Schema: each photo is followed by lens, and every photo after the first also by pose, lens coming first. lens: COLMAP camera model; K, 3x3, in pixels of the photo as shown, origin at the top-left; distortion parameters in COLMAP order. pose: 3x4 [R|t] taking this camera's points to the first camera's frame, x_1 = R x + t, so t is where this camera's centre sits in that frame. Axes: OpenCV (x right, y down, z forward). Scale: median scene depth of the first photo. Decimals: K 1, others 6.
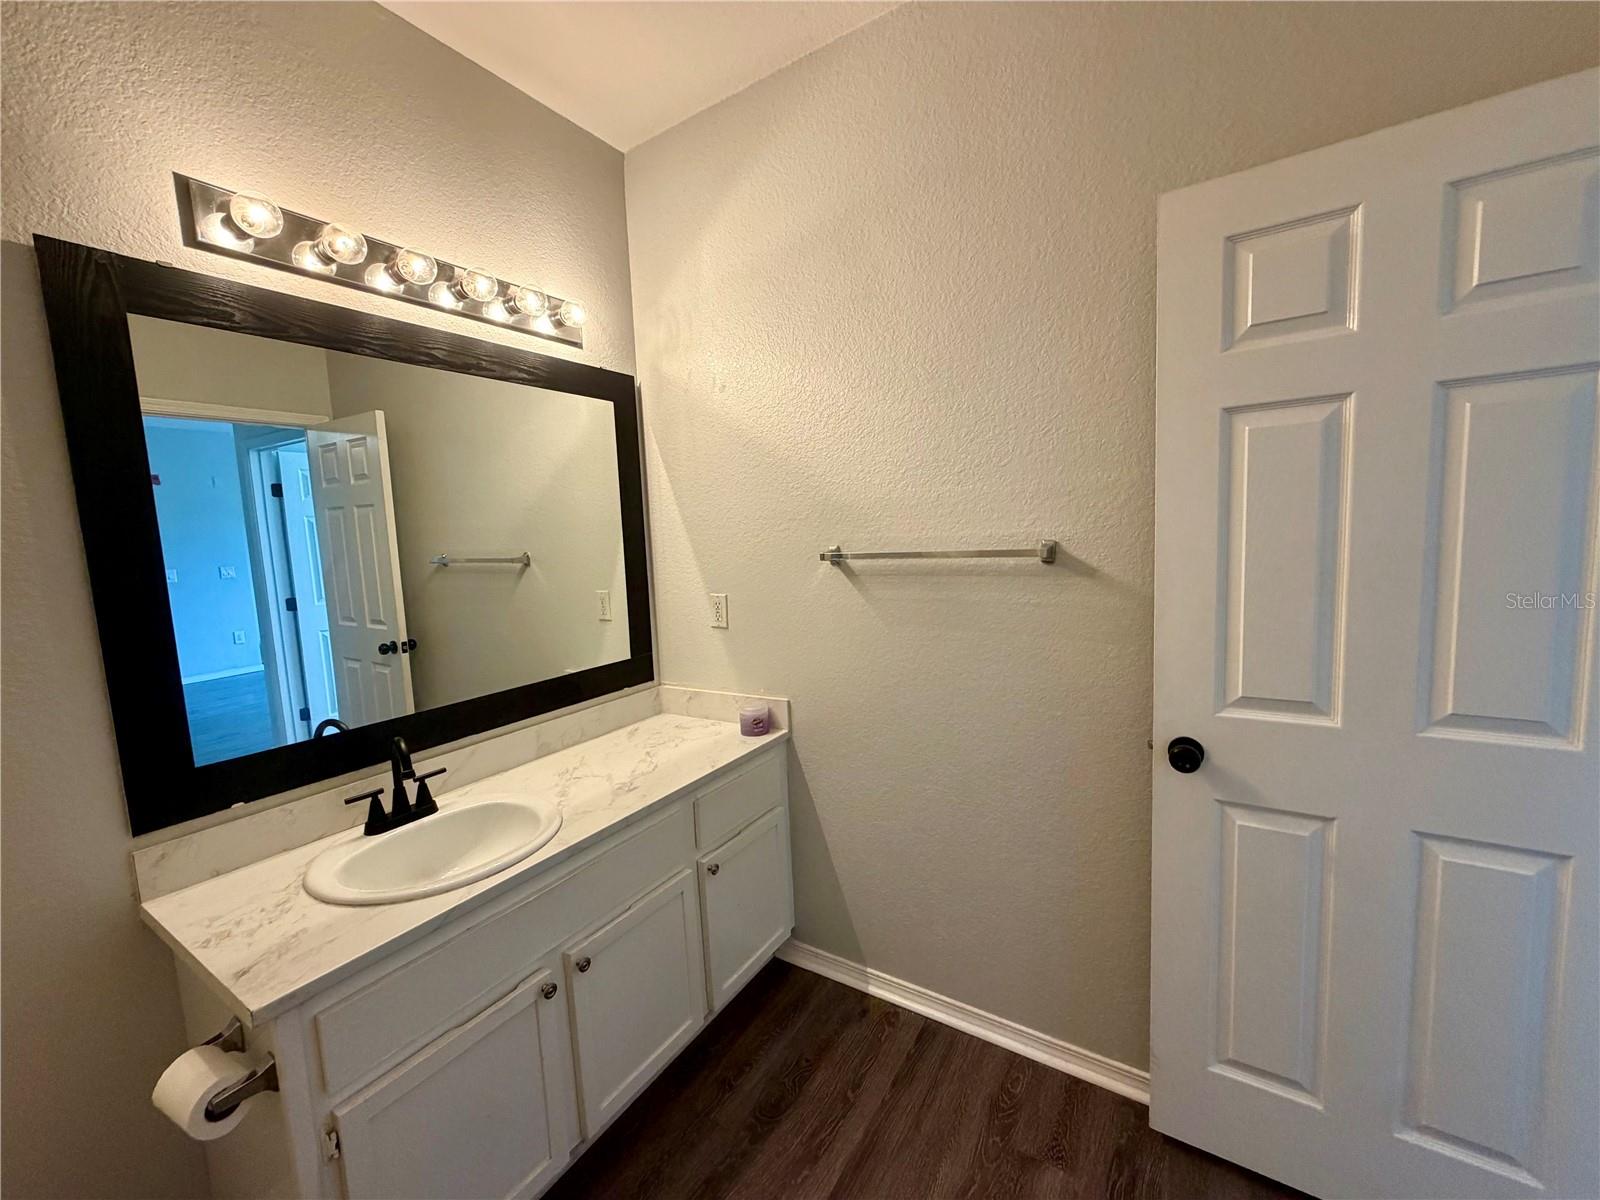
lens RADIAL K [[639.1, 0, 796.0], [0, 639.1, 599.5], [0, 0, 1]] dist [-0.000882, 0.000685]
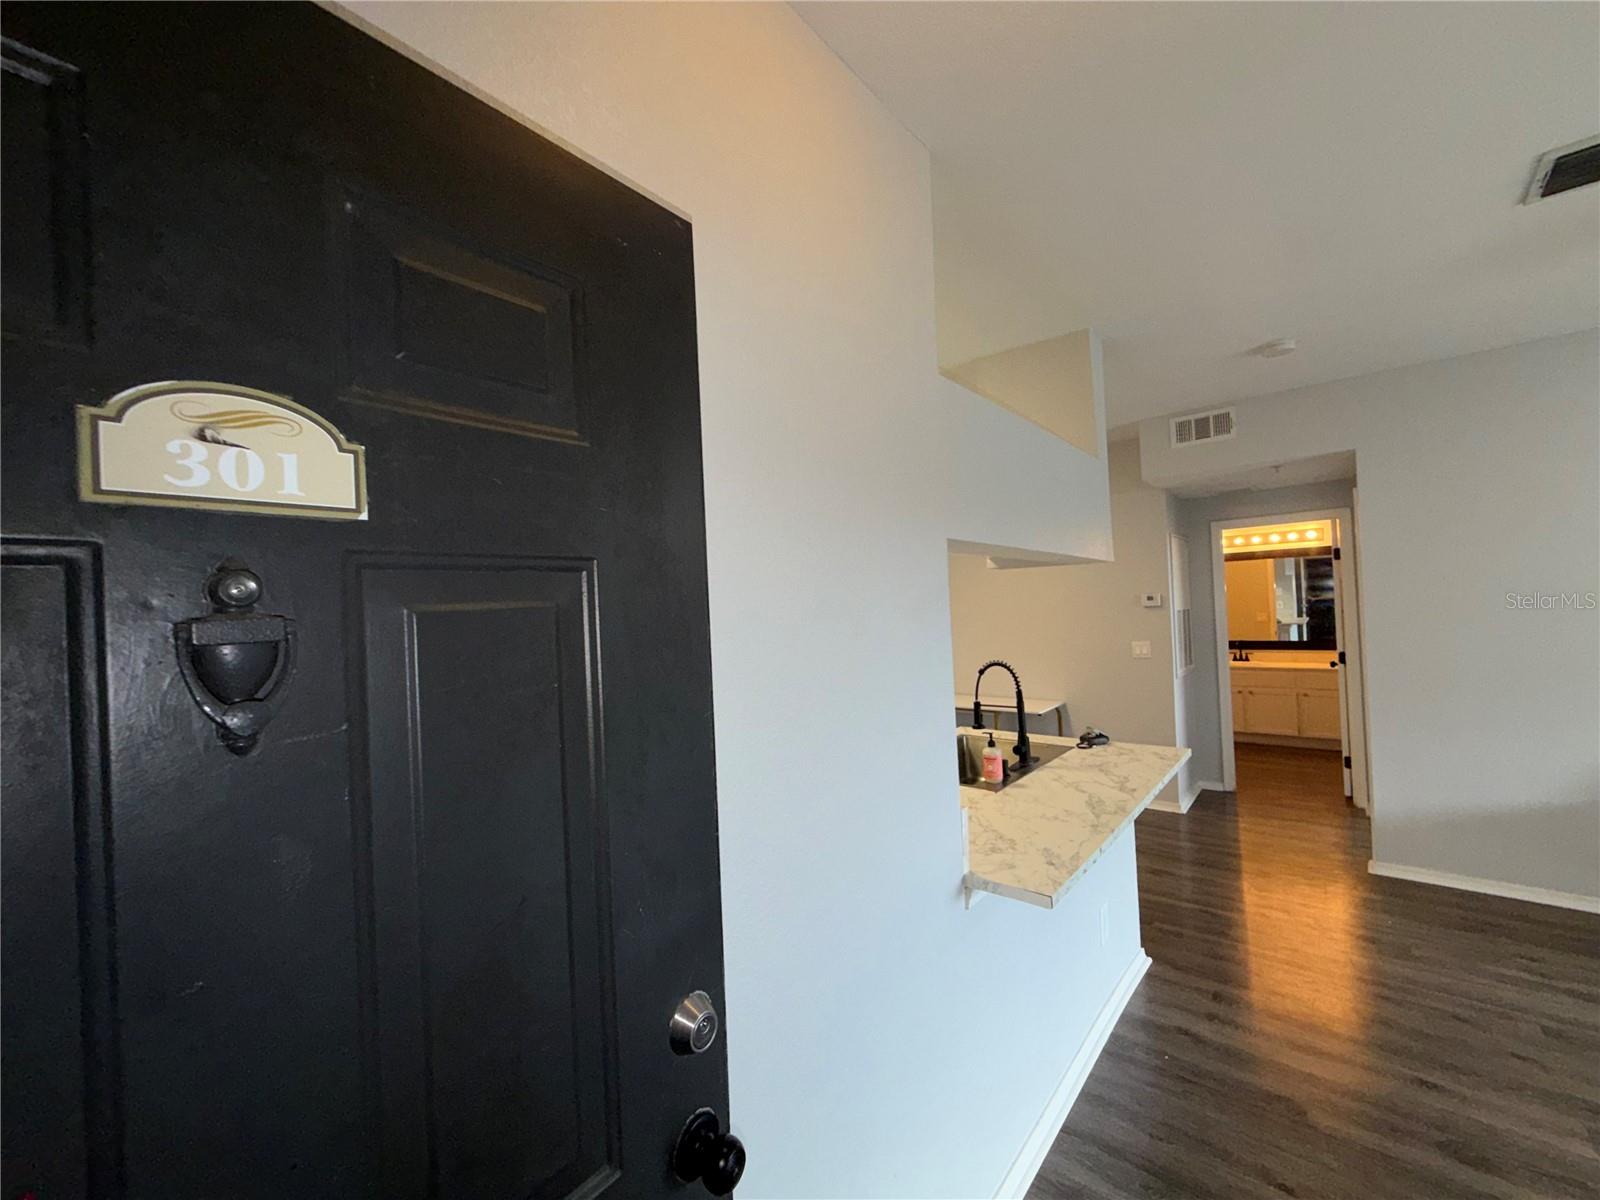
lens RADIAL K [[639.1, 0, 796.0], [0, 639.1, 599.5], [0, 0, 1]] dist [-0.000882, 0.000685]
pose [[-0.138011, 0.037680, -0.989714, 4.482685], [-0.058032, 0.997252, 0.046059, -0.126307], [0.988729, 0.063792, -0.135445, -1.614430]]
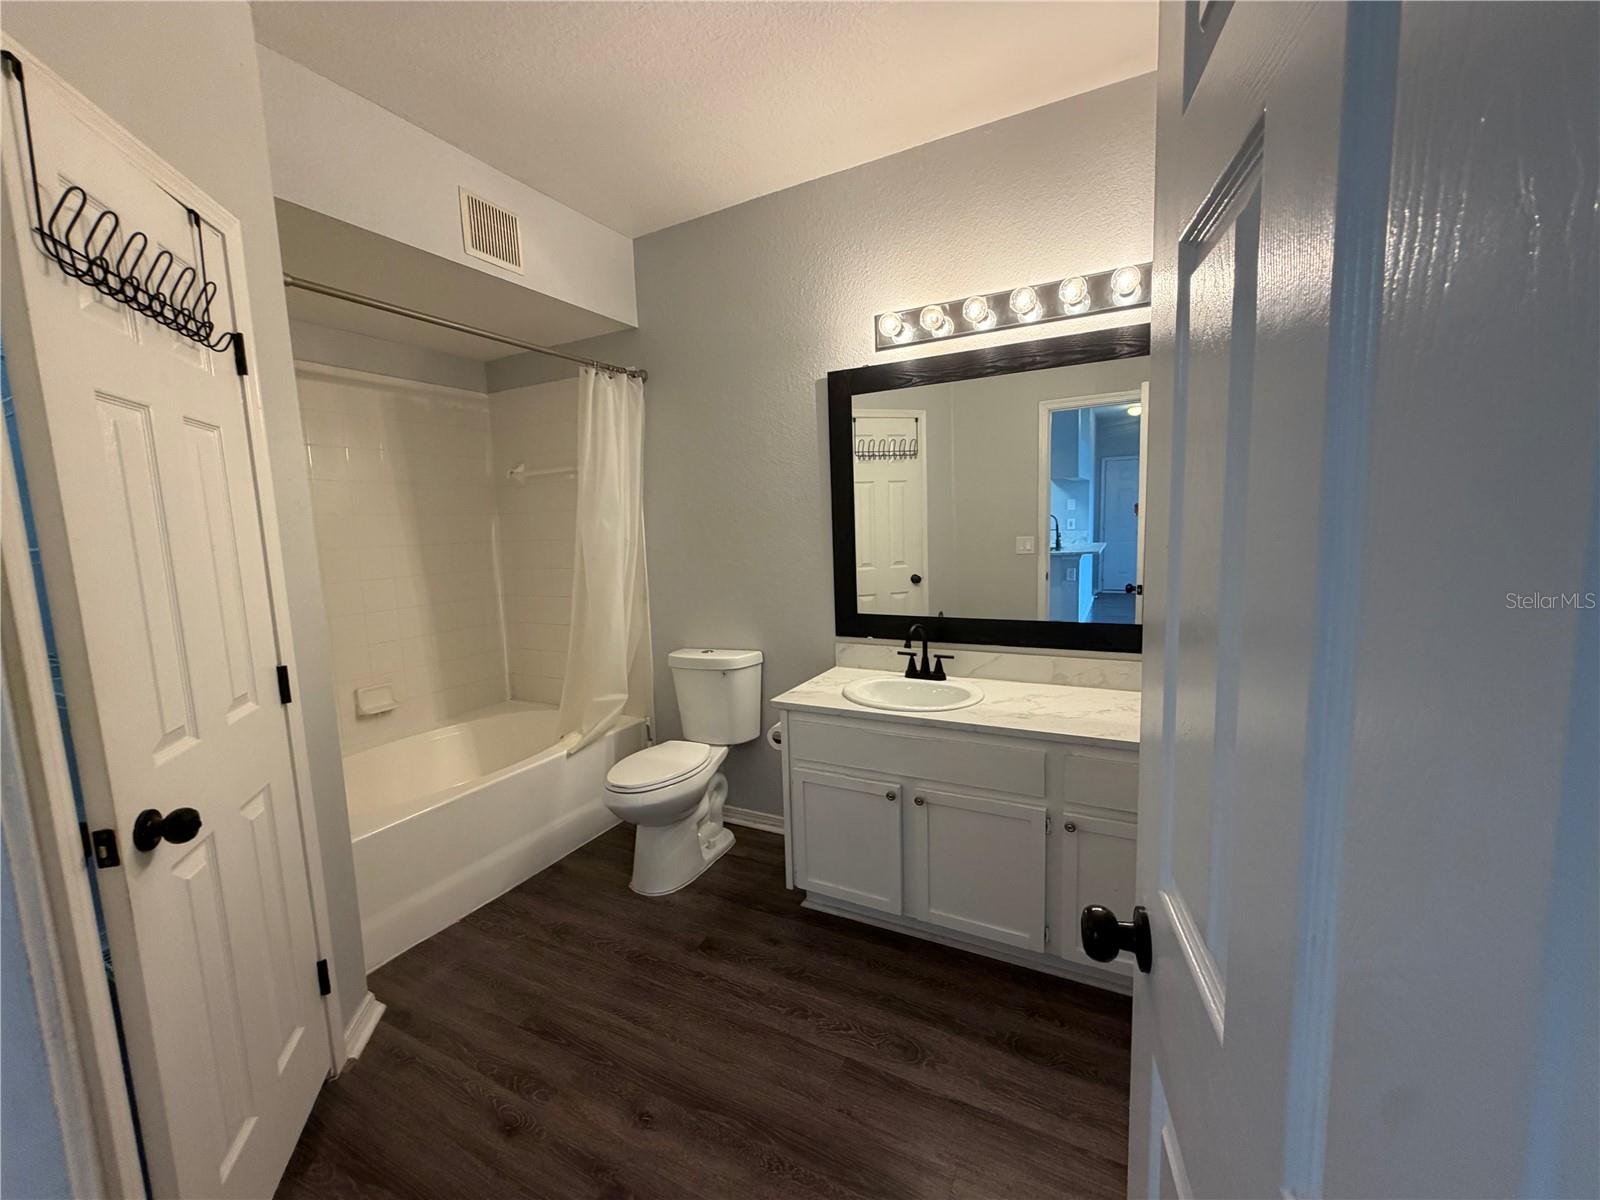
lens RADIAL K [[639.1, 0, 796.0], [0, 639.1, 599.5], [0, 0, 1]] dist [-0.000882, 0.000685]
pose [[0.084459, 0.160268, -0.983453, 0.934862], [-0.076112, 0.985134, 0.154006, -0.073024], [0.993516, 0.061846, 0.095402, 0.525559]]
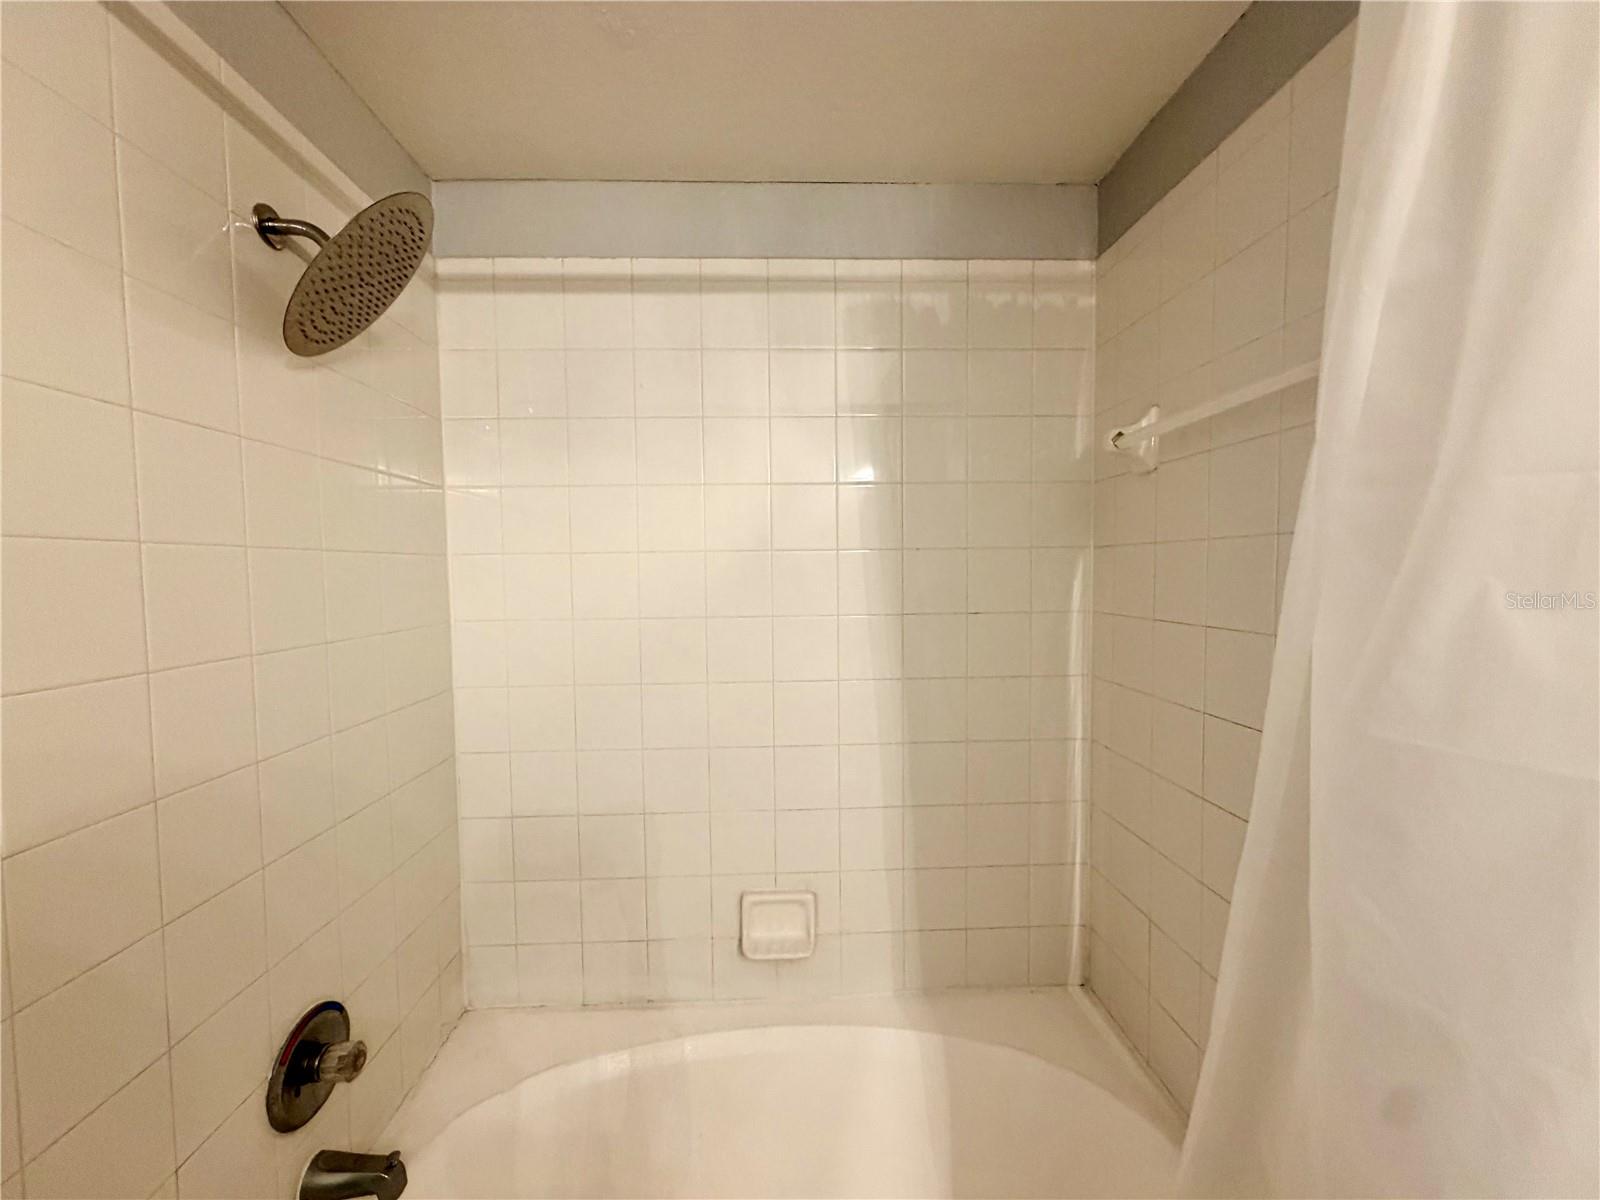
lens RADIAL K [[639.1, 0, 796.0], [0, 639.1, 599.5], [0, 0, 1]] dist [-0.000882, 0.000685]
pose [[-0.818995, 0.083256, -0.567728, -0.666453], [-0.011382, 0.986866, 0.161140, -0.007175], [0.573687, 0.138435, -0.807291, 0.162777]]
